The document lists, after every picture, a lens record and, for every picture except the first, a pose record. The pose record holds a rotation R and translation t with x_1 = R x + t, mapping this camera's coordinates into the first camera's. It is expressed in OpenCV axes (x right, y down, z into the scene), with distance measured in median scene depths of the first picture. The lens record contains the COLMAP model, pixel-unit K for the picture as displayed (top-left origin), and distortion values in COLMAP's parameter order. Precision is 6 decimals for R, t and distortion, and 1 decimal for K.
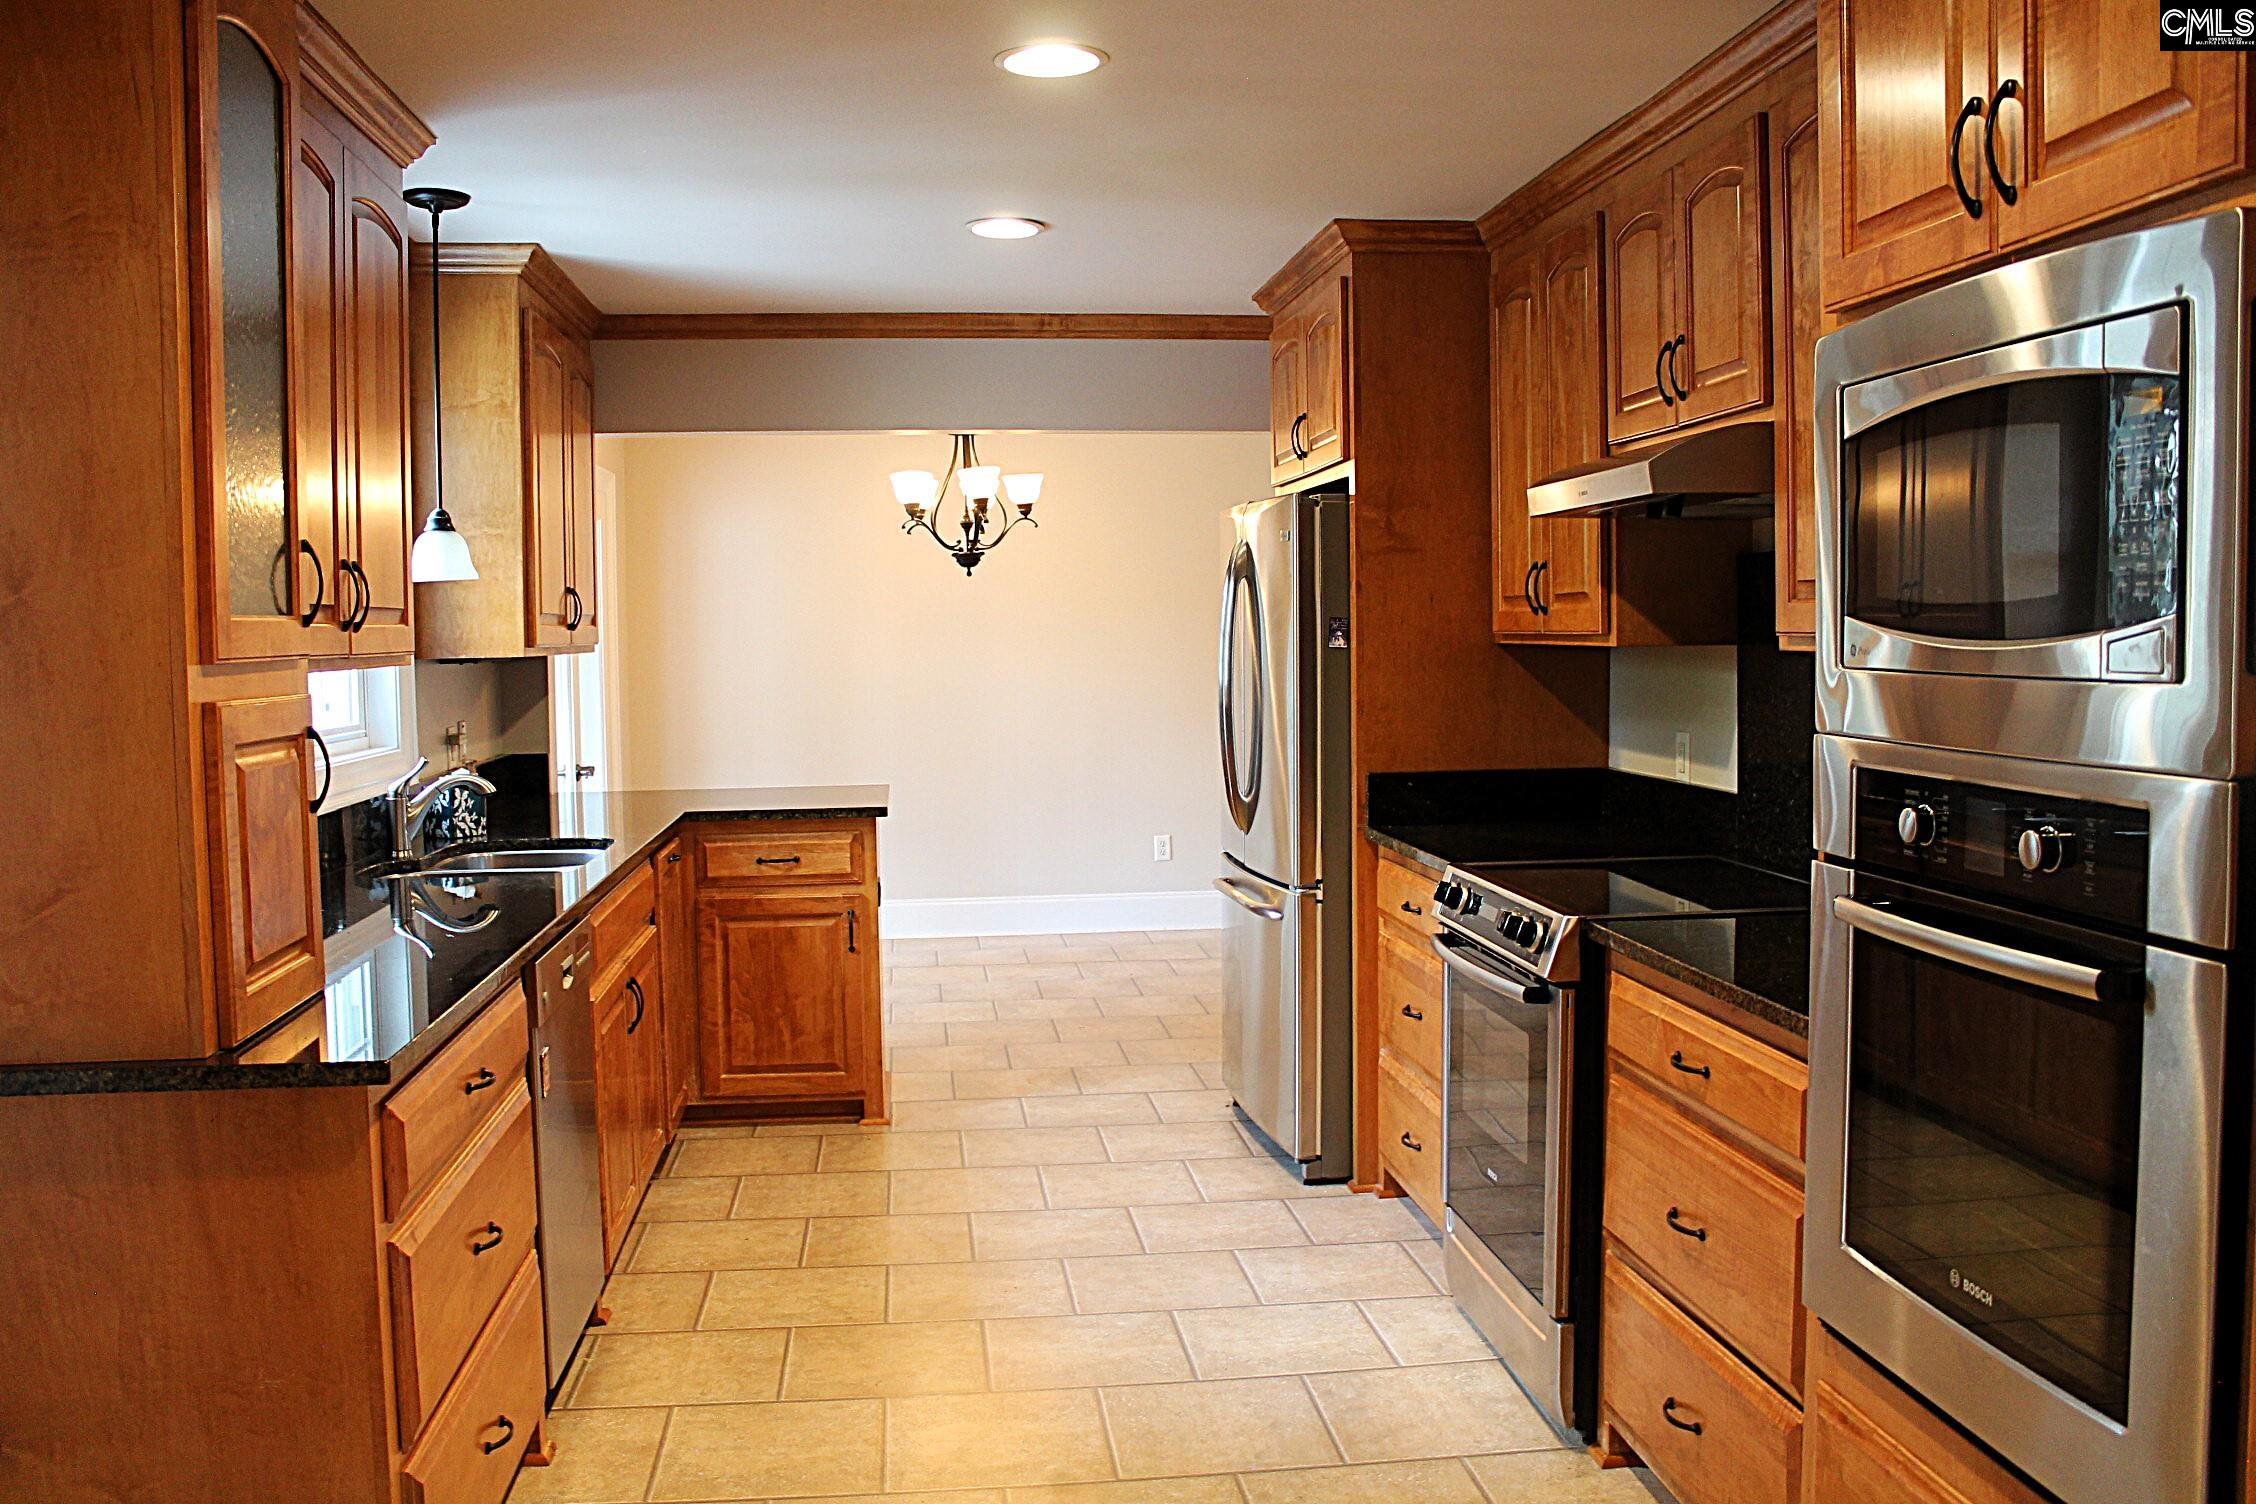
lens RADIAL K [[1915.5, 0, 1128.0], [0, 1915.5, 752.0], [0, 0, 1]] dist [-0.159720, 0.130611]
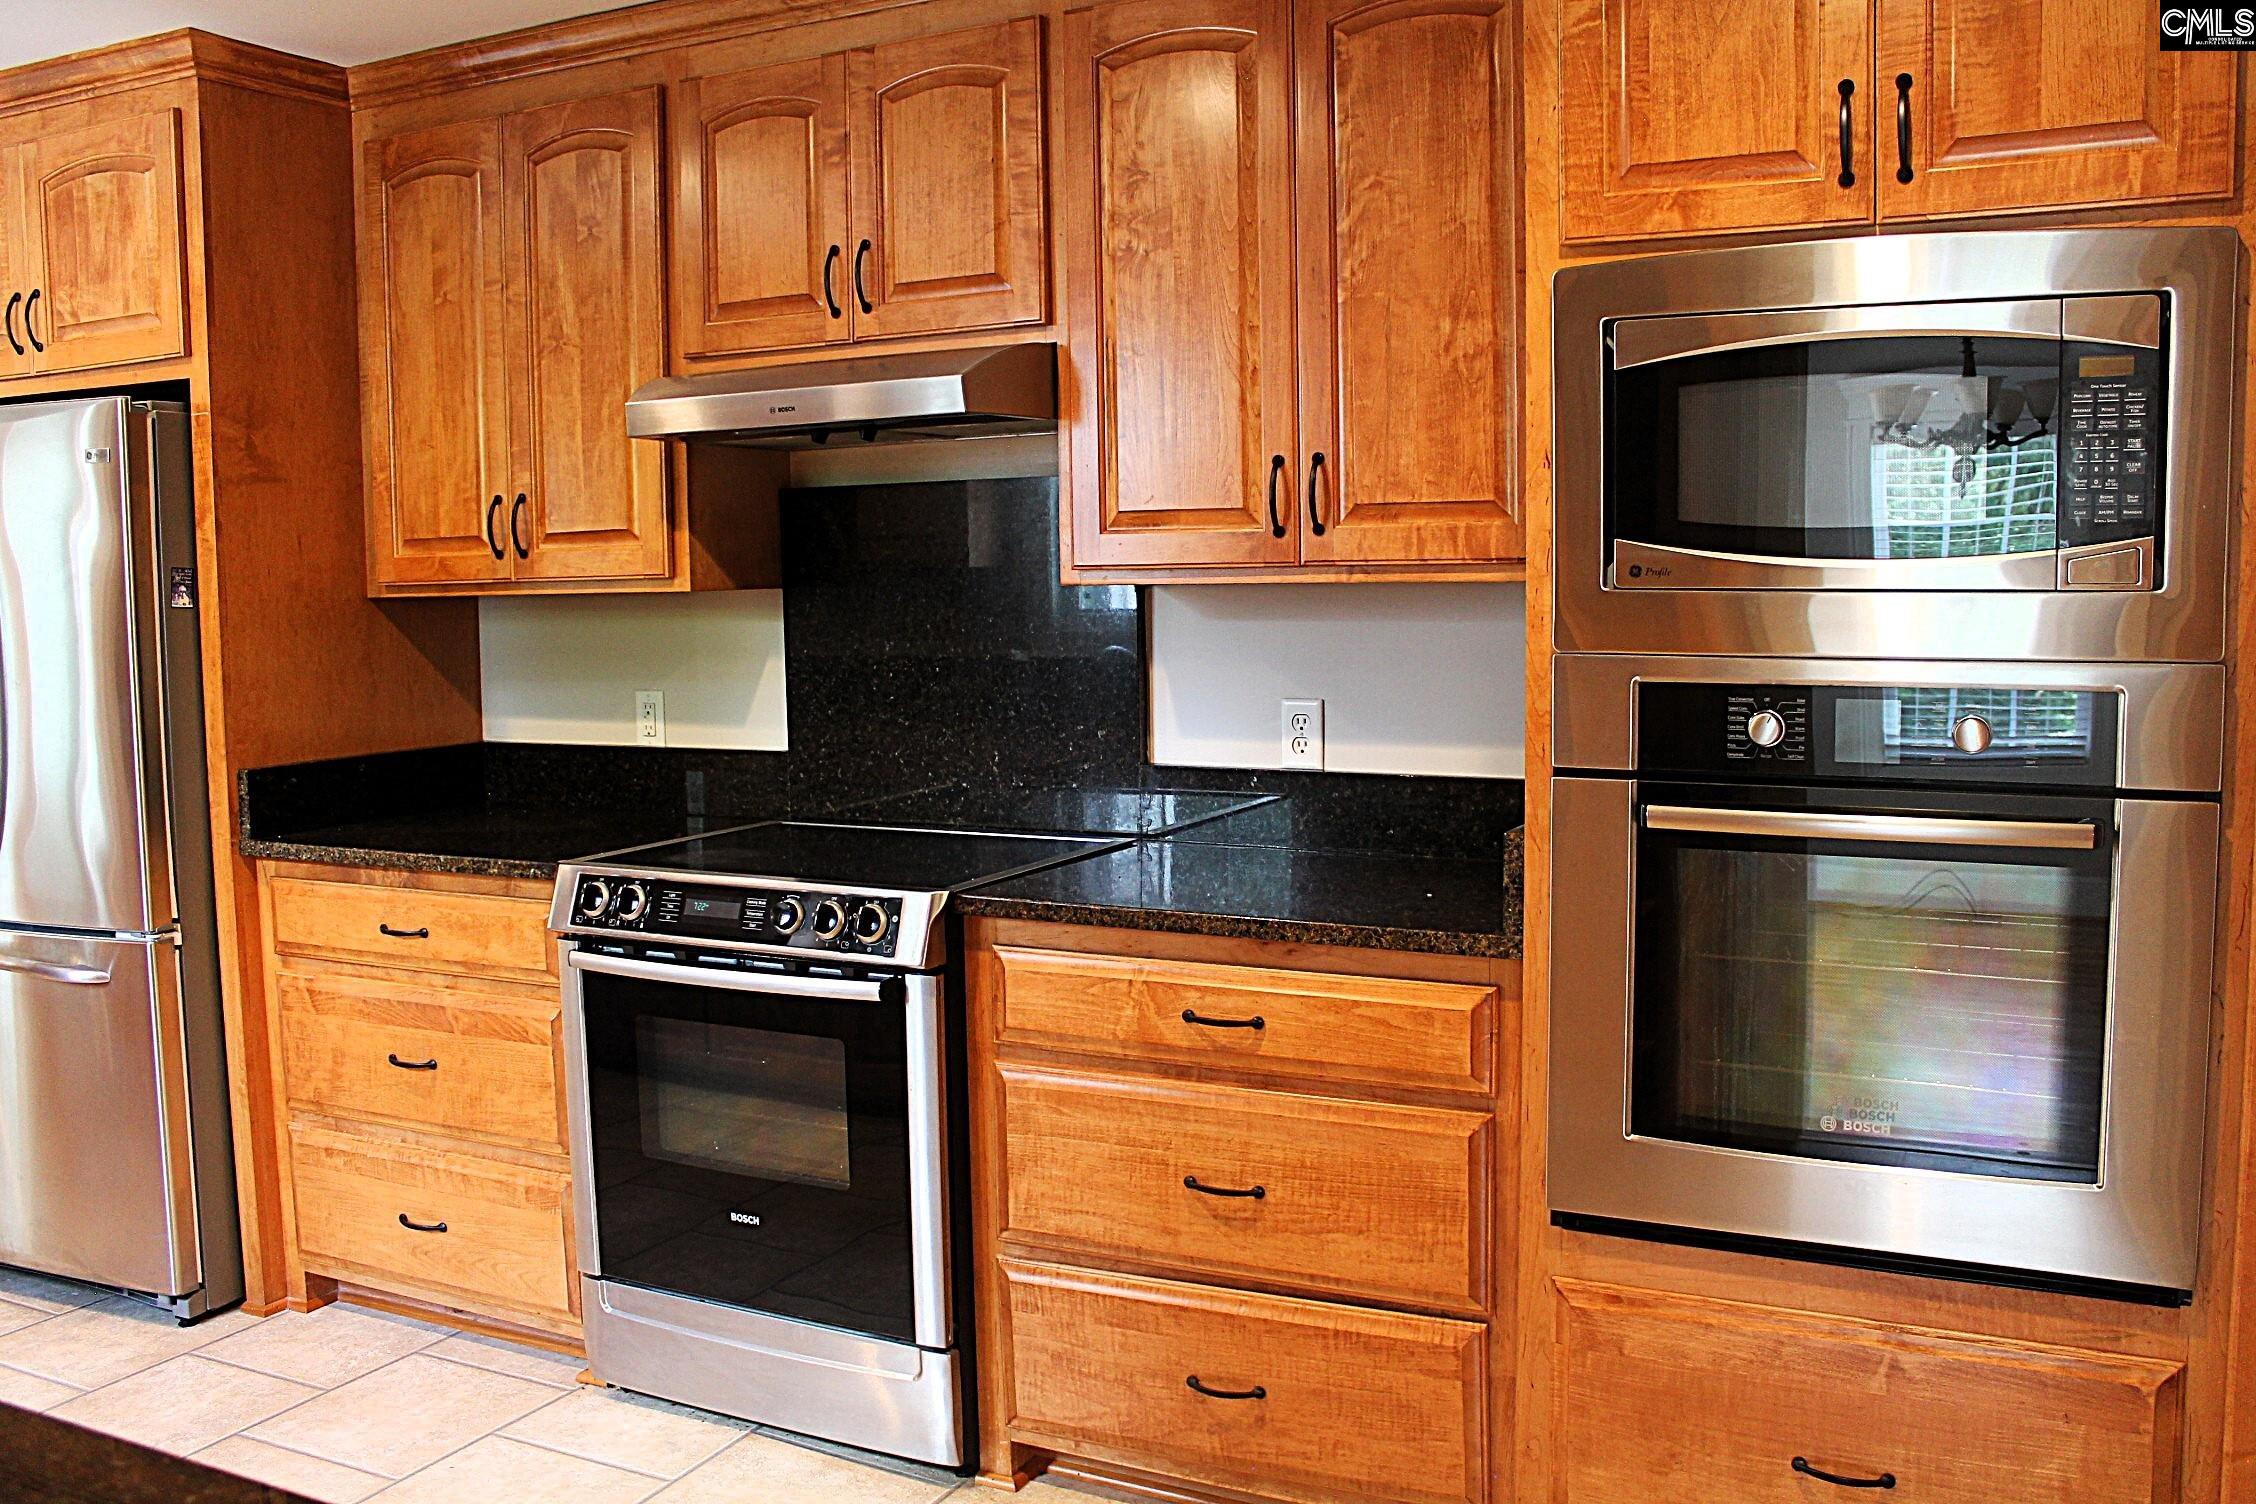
lens RADIAL K [[1888.4, 0, 1253.1], [0, 1888.4, 743.6], [0, 0, 1]] dist [-0.170195, 0.127365]
pose [[0.537677, -0.077242, 0.839605, -0.286700], [0.062916, 0.996694, 0.051403, -0.012313], [-0.840800, 0.025187, 0.540759, 0.288317]]
